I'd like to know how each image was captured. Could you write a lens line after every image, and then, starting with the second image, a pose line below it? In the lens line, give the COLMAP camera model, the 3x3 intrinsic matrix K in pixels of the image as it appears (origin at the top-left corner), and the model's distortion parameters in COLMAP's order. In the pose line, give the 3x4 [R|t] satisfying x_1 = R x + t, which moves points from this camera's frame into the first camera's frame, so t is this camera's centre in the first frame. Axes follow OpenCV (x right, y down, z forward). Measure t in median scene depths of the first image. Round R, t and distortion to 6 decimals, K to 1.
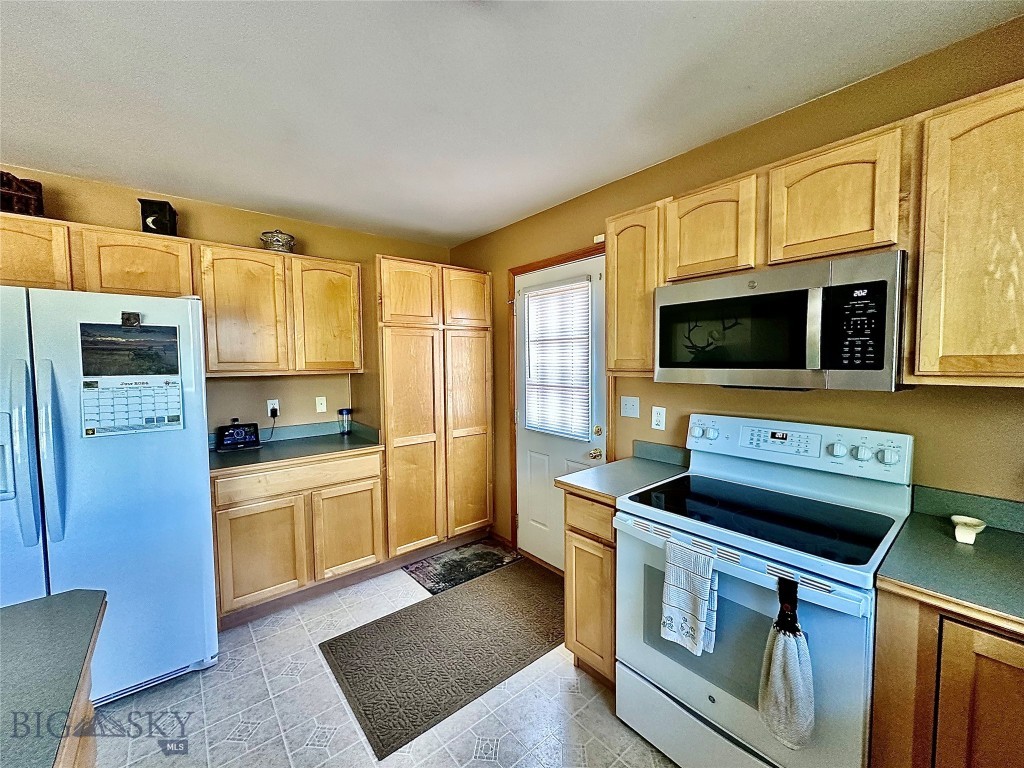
lens RADIAL K [[409.2, 0, 512.0], [0, 409.2, 384.0], [0, 0, 1]] dist [-0.002013, 0.000325]
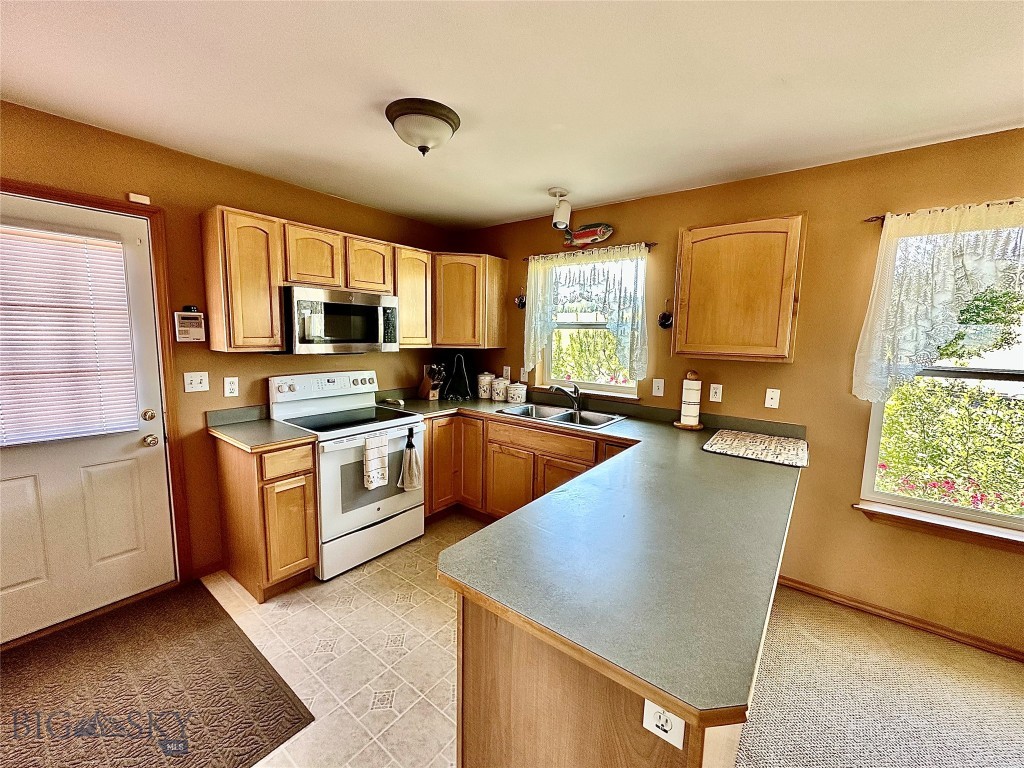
lens RADIAL K [[409.2, 0, 512.0], [0, 409.2, 384.0], [0, 0, 1]] dist [-0.002013, 0.000325]
pose [[-0.227040, -0.112629, 0.967351, -1.289913], [0.038574, 0.991471, 0.124491, -0.053215], [-0.973121, 0.065579, -0.220759, 0.642559]]
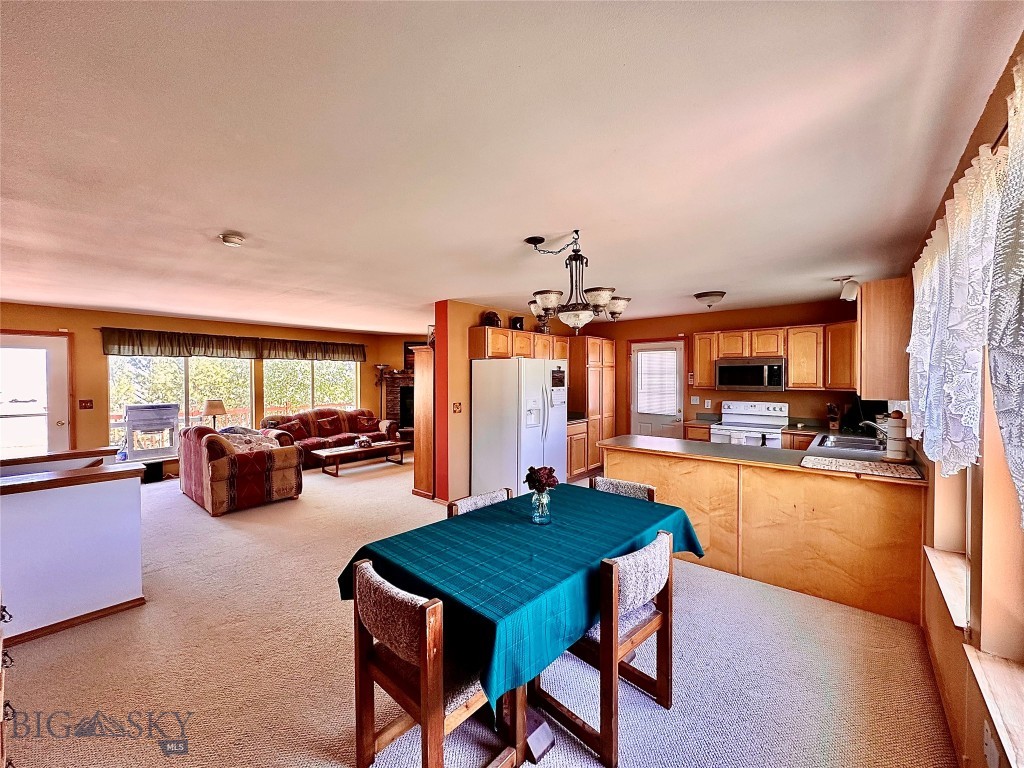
lens RADIAL K [[409.2, 0, 512.0], [0, 409.2, 384.0], [0, 0, 1]] dist [-0.002013, 0.000325]
pose [[0.985656, 0.004492, 0.168707, -1.860588], [0.002418, 0.999167, -0.040729, 0.079891], [-0.168750, 0.040553, 0.984824, -1.965652]]
